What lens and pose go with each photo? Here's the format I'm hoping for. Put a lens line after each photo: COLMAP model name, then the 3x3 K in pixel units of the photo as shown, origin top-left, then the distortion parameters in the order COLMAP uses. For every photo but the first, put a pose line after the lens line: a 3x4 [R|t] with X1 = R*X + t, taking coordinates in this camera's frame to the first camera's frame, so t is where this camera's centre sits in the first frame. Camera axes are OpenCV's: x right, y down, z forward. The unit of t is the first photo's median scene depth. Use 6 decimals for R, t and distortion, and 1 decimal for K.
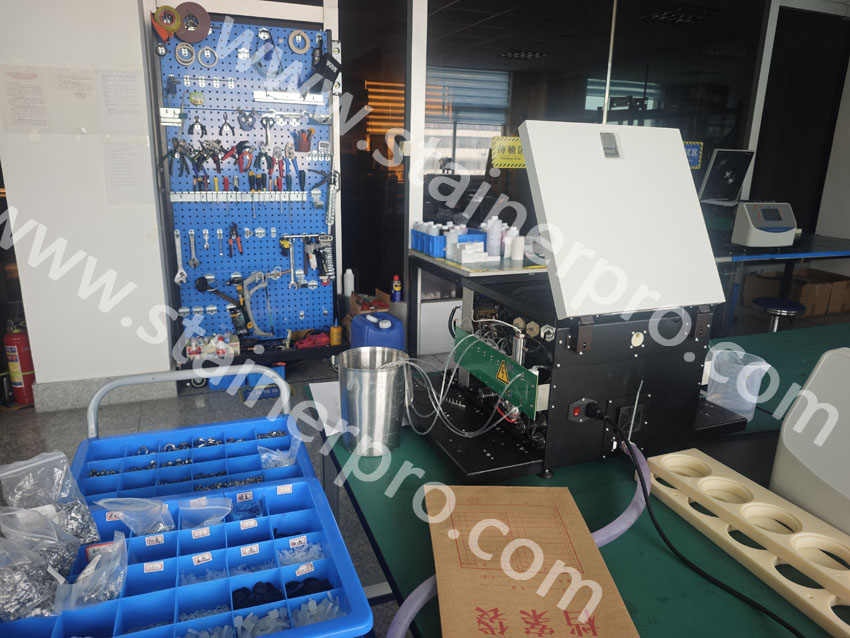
lens RADIAL K [[573.8, 0, 425.0], [0, 573.8, 319.0], [0, 0, 1]] dist [0.000326, 0.000261]
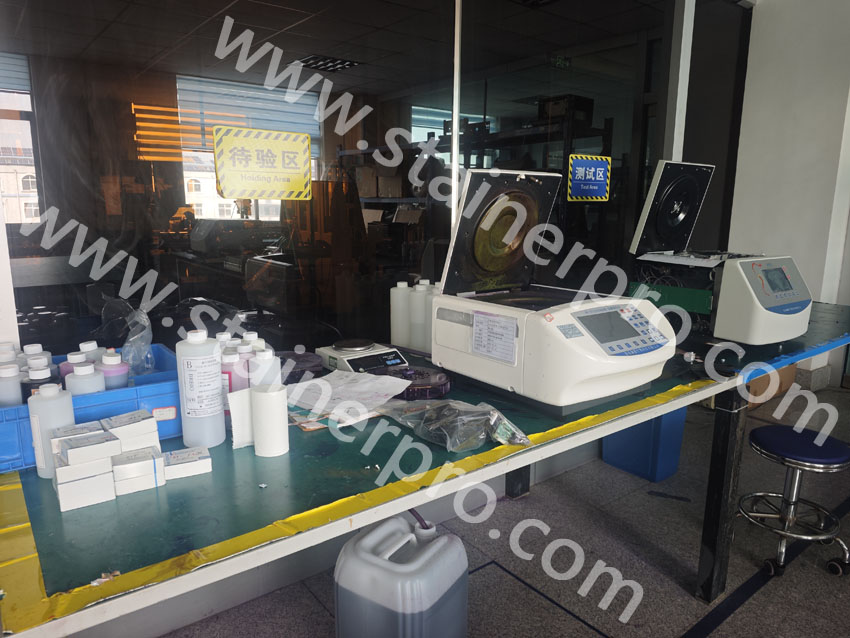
lens RADIAL K [[573.8, 0, 425.0], [0, 573.8, 319.0], [0, 0, 1]] dist [0.000326, 0.000261]
pose [[0.962331, -0.069220, 0.262923, 0.125018], [0.089652, 0.993750, -0.066512, -0.115819], [-0.256675, 0.087578, 0.962522, 0.482205]]
